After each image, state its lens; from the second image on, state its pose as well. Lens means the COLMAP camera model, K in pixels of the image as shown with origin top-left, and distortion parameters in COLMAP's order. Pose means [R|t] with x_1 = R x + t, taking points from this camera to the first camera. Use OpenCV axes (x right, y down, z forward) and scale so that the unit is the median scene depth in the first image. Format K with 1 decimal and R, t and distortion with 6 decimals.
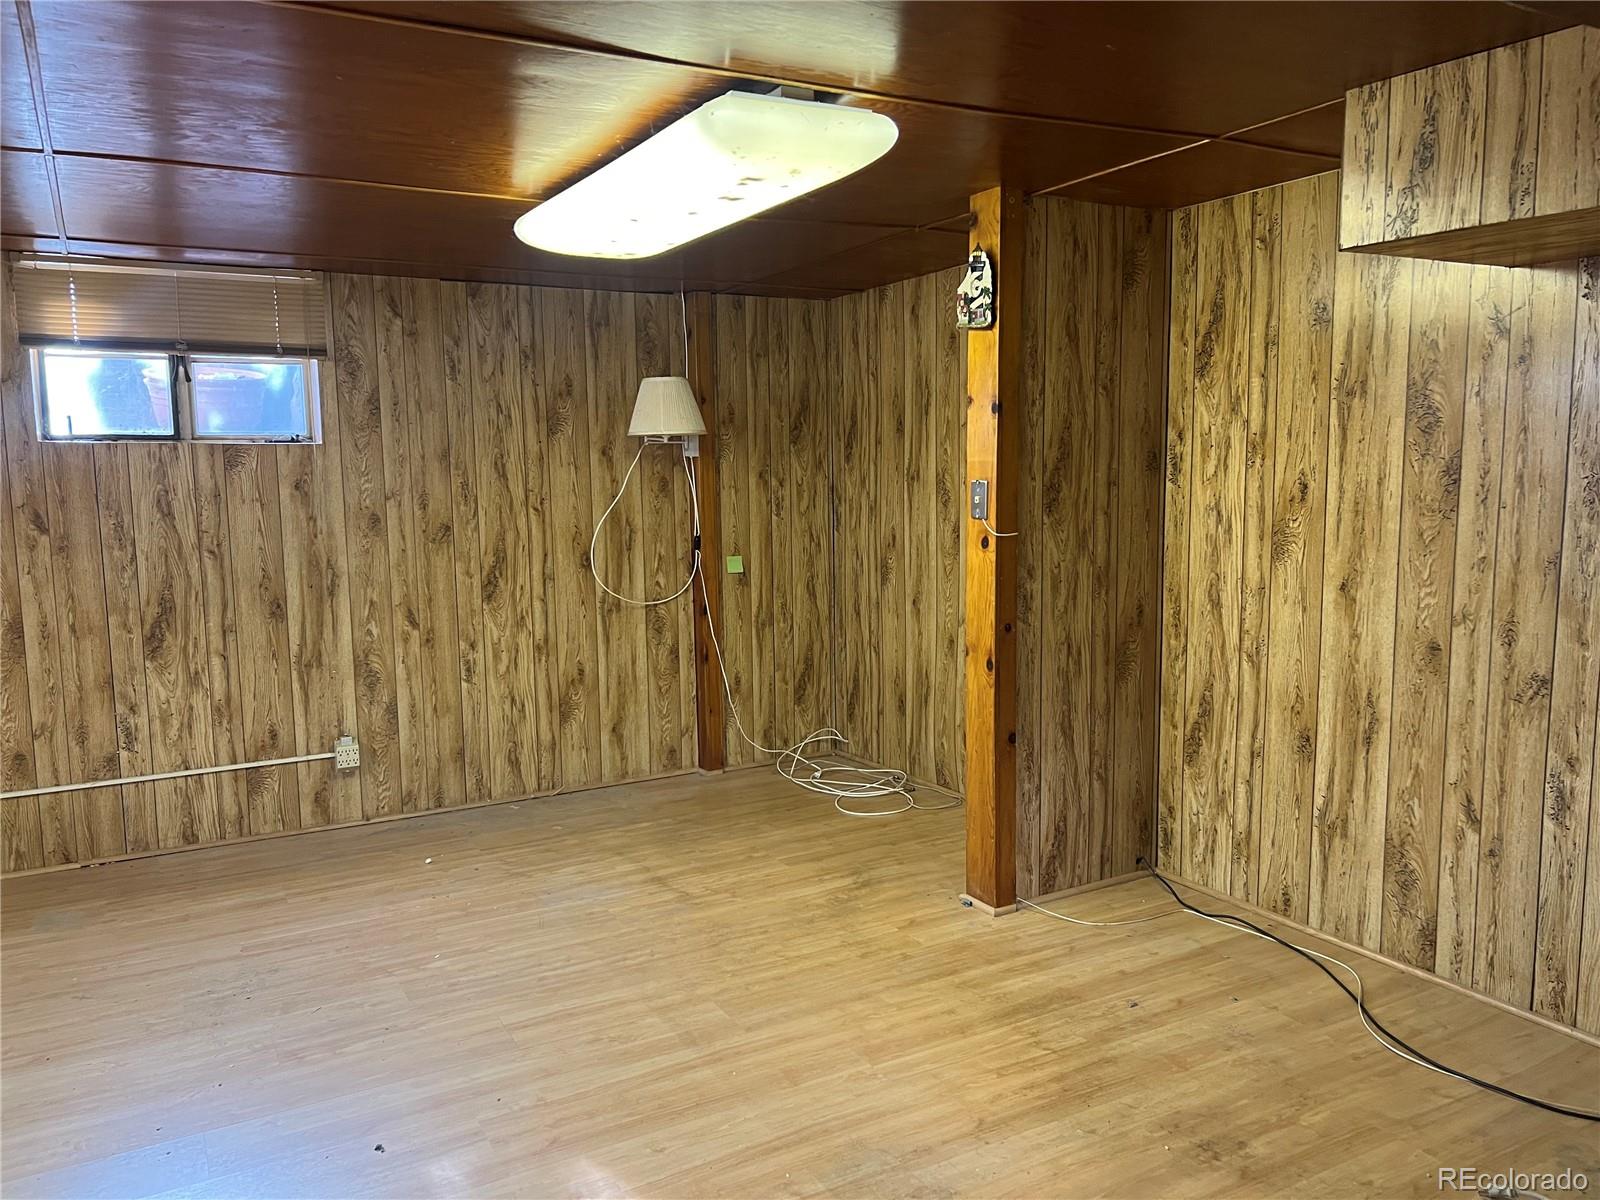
lens RADIAL K [[1199.7, 0, 797.1], [0, 1199.7, 603.2], [0, 0, 1]] dist [0.068686, -0.077117]
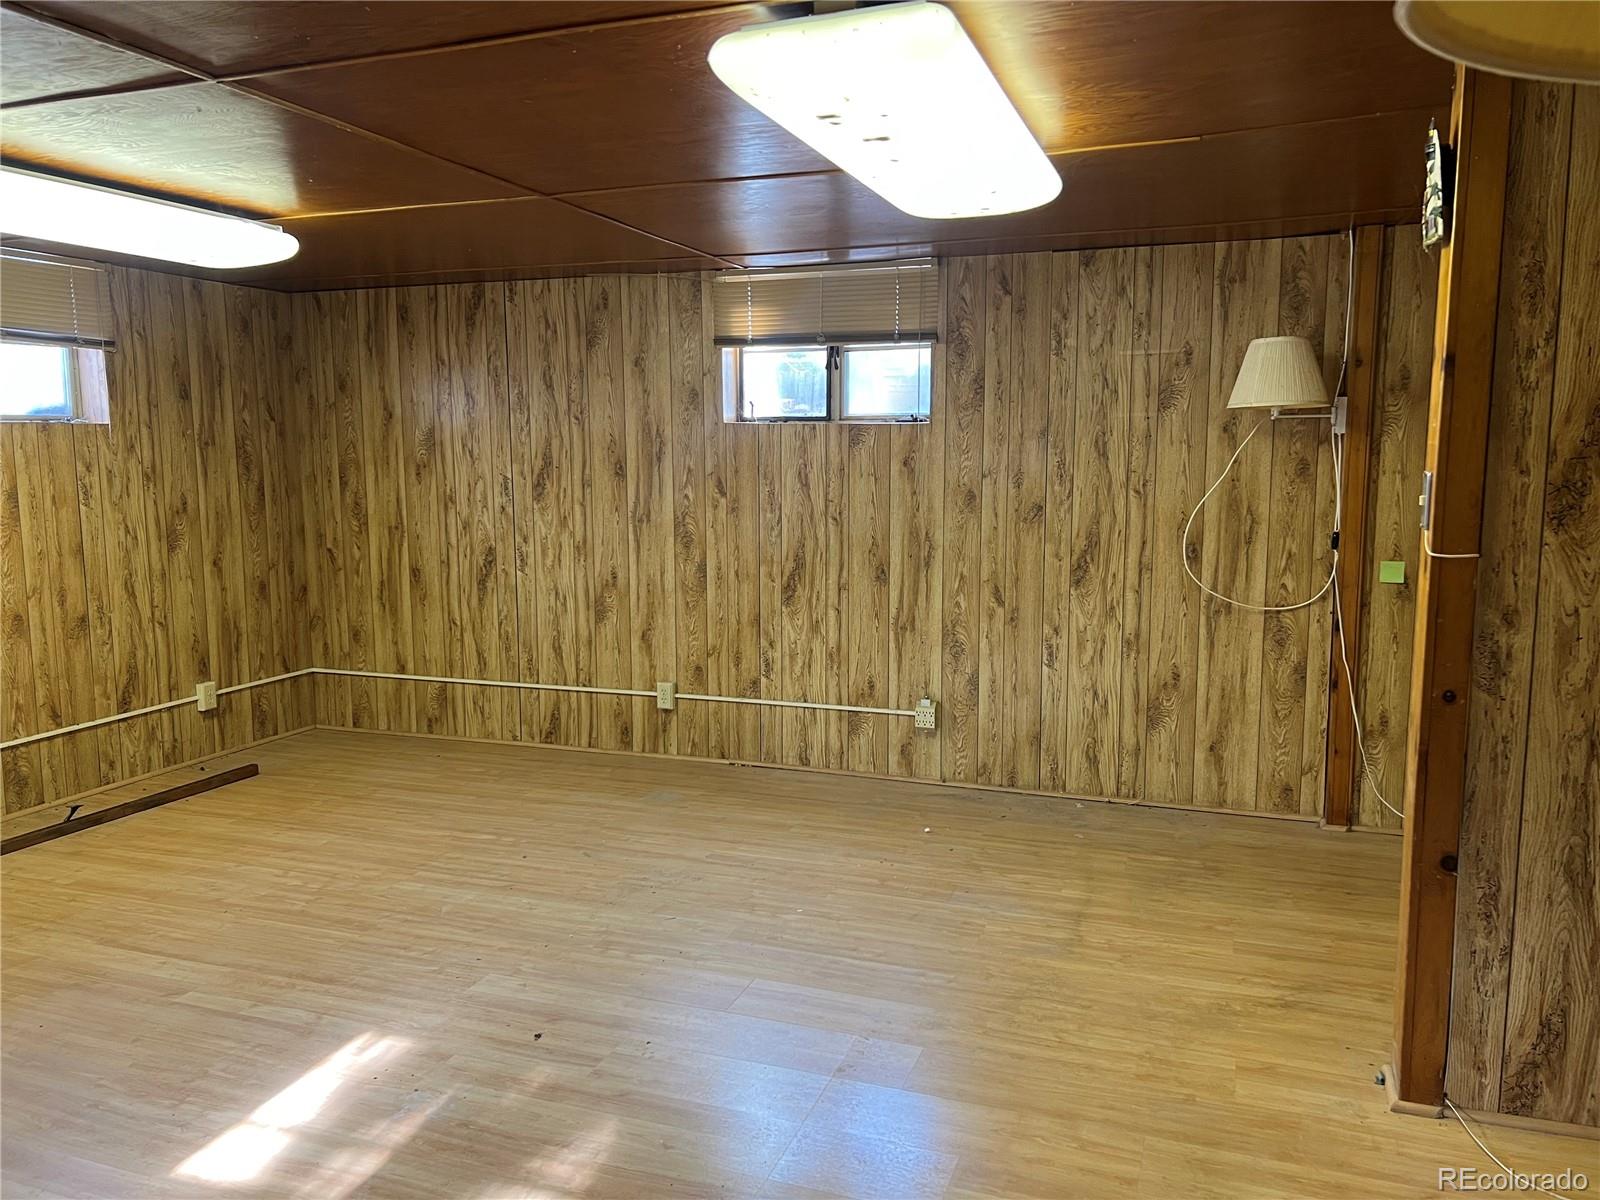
lens RADIAL K [[1199.7, 0, 797.1], [0, 1199.7, 603.2], [0, 0, 1]] dist [0.068686, -0.077117]
pose [[0.645891, 0.110161, -0.755440, 0.366734], [-0.094297, 0.993469, 0.064249, -0.032830], [0.757583, 0.029737, 0.652061, 0.239845]]
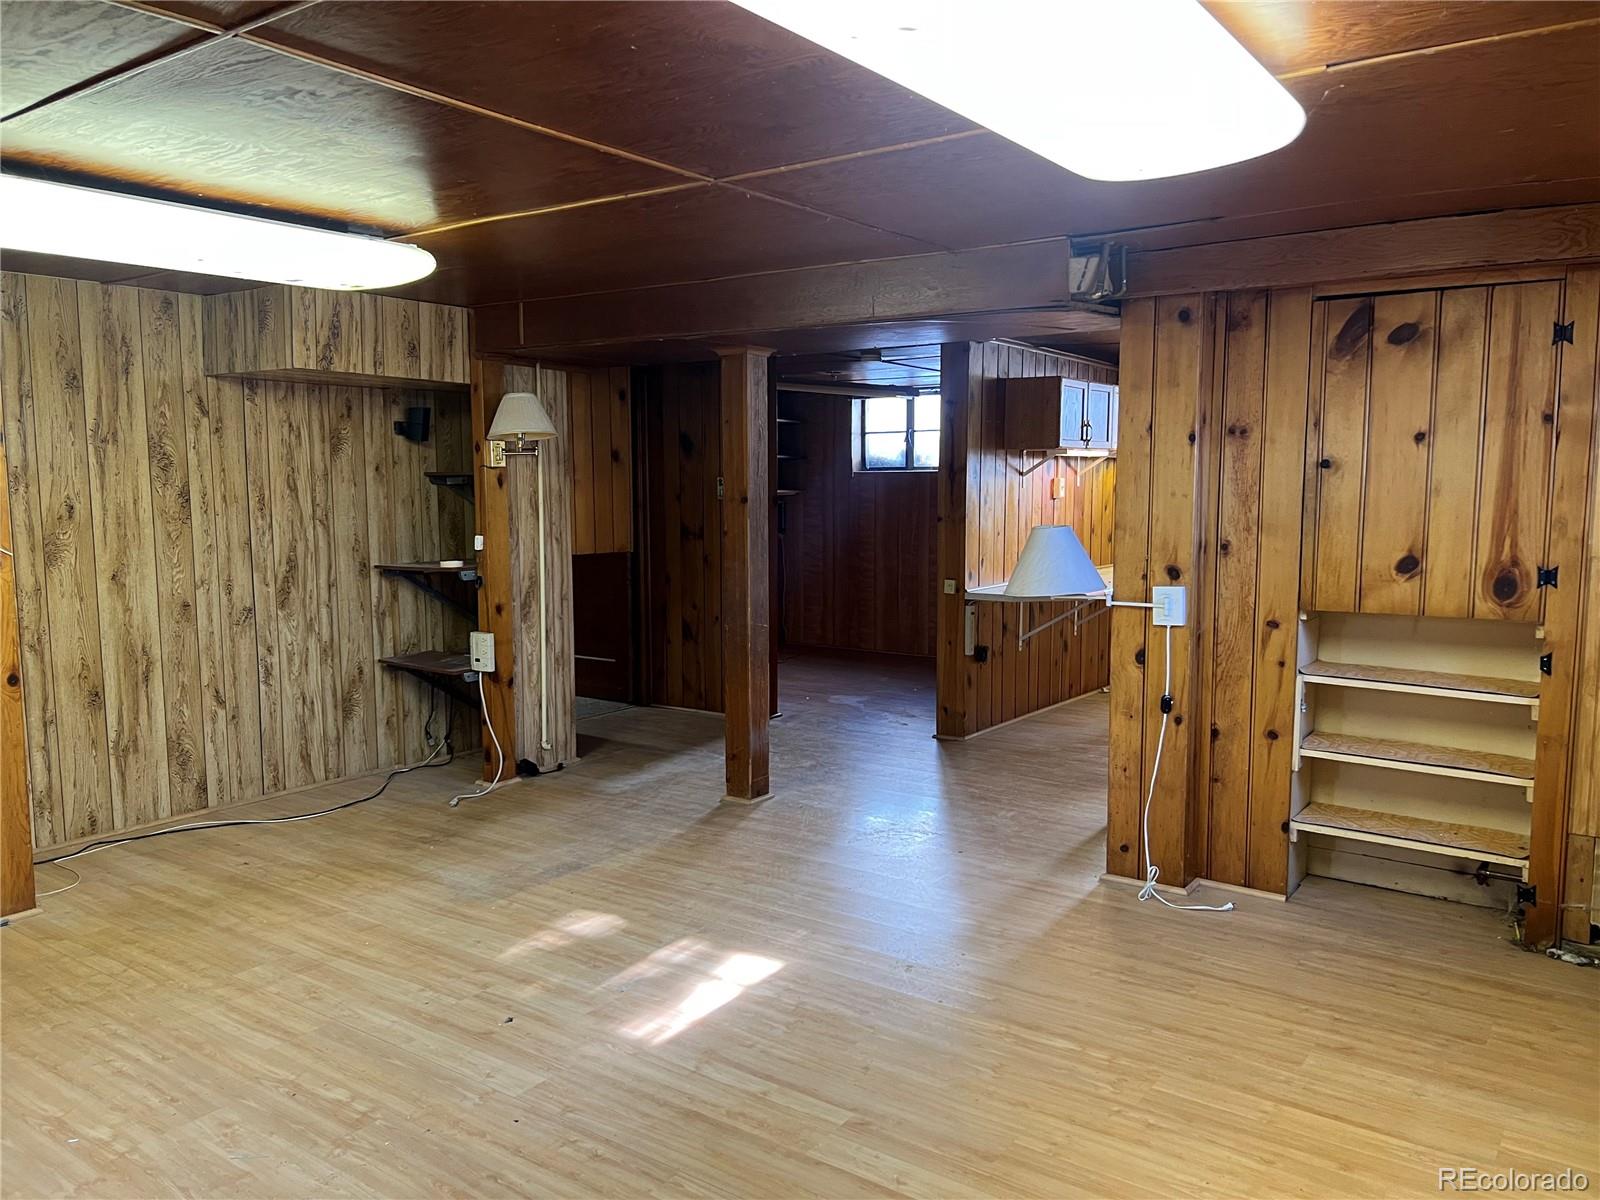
lens RADIAL K [[1199.7, 0, 797.1], [0, 1199.7, 603.2], [0, 0, 1]] dist [0.068686, -0.077117]
pose [[-0.421408, -0.081193, 0.903229, -0.899619], [0.119249, 0.982375, 0.143943, -0.071541], [-0.898997, 0.168368, -0.404299, 0.665557]]
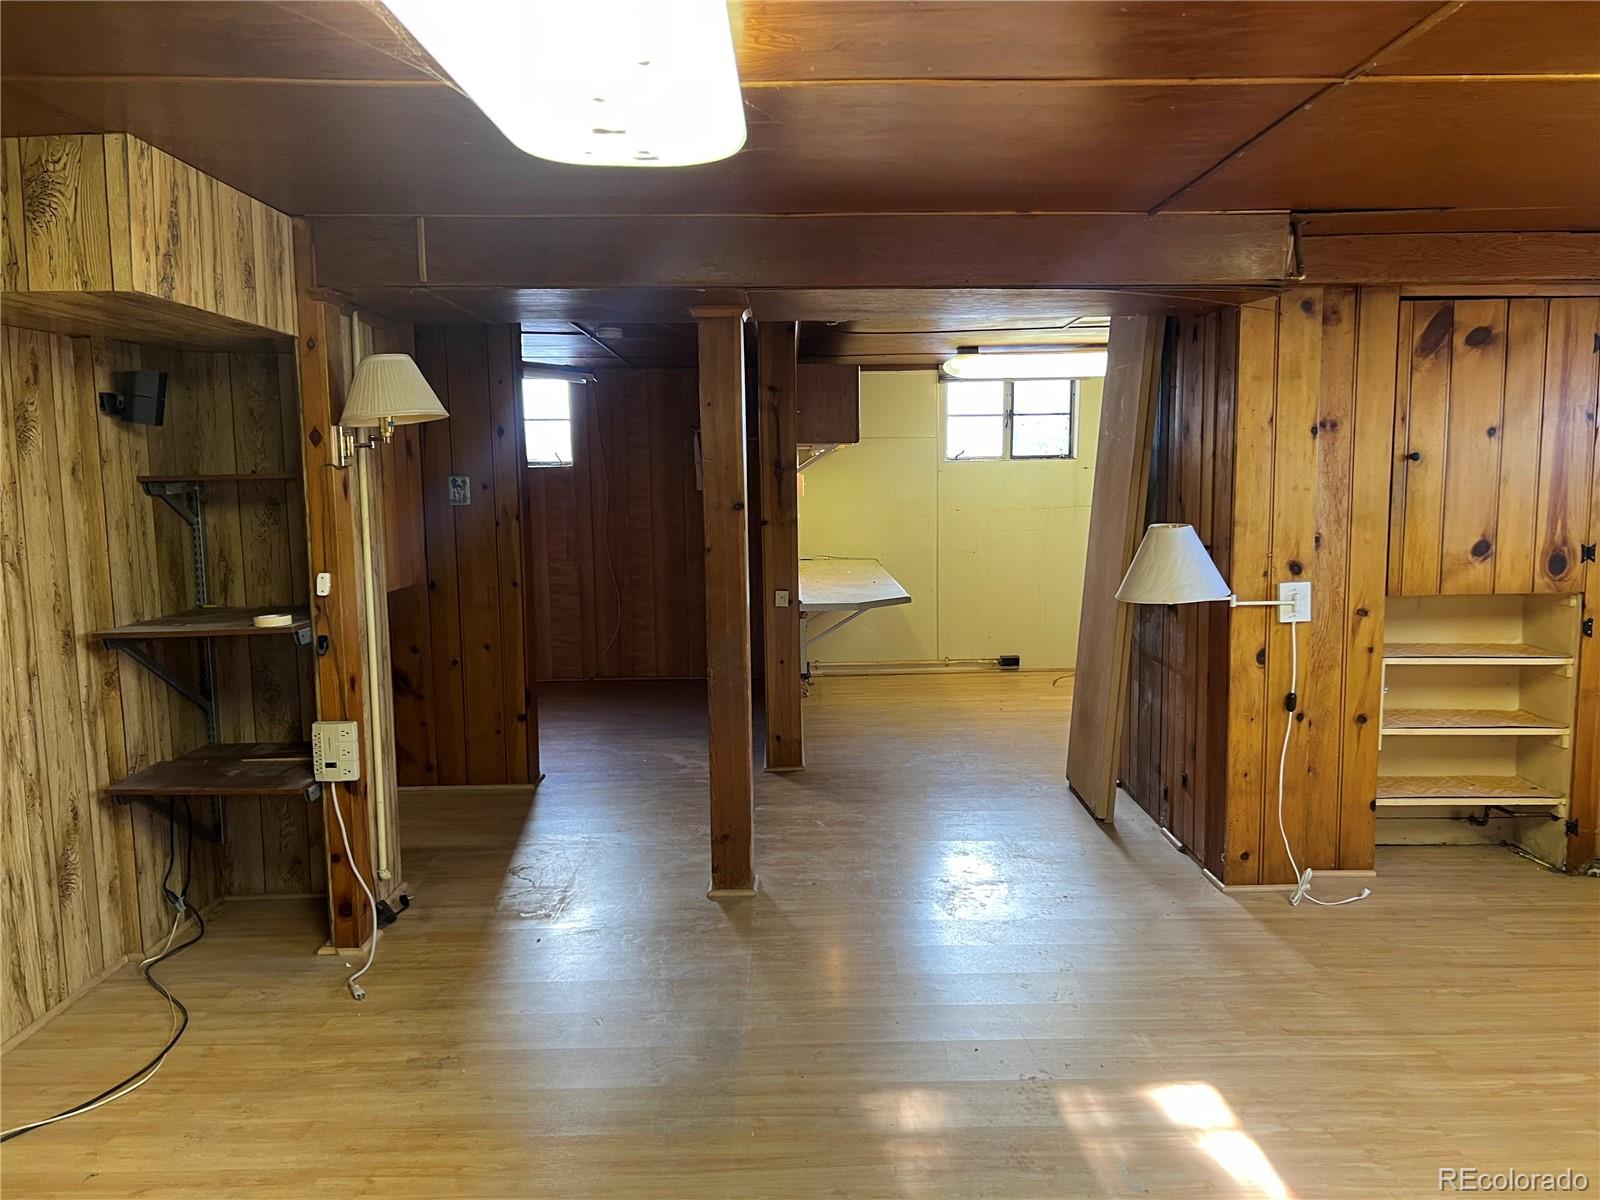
lens RADIAL K [[1199.7, 0, 797.1], [0, 1199.7, 603.2], [0, 0, 1]] dist [0.068686, -0.077117]
pose [[-0.875346, -0.031004, 0.482502, -0.303400], [0.083230, 0.973382, 0.213541, -0.126216], [-0.476280, 0.227081, -0.849466, 0.982877]]
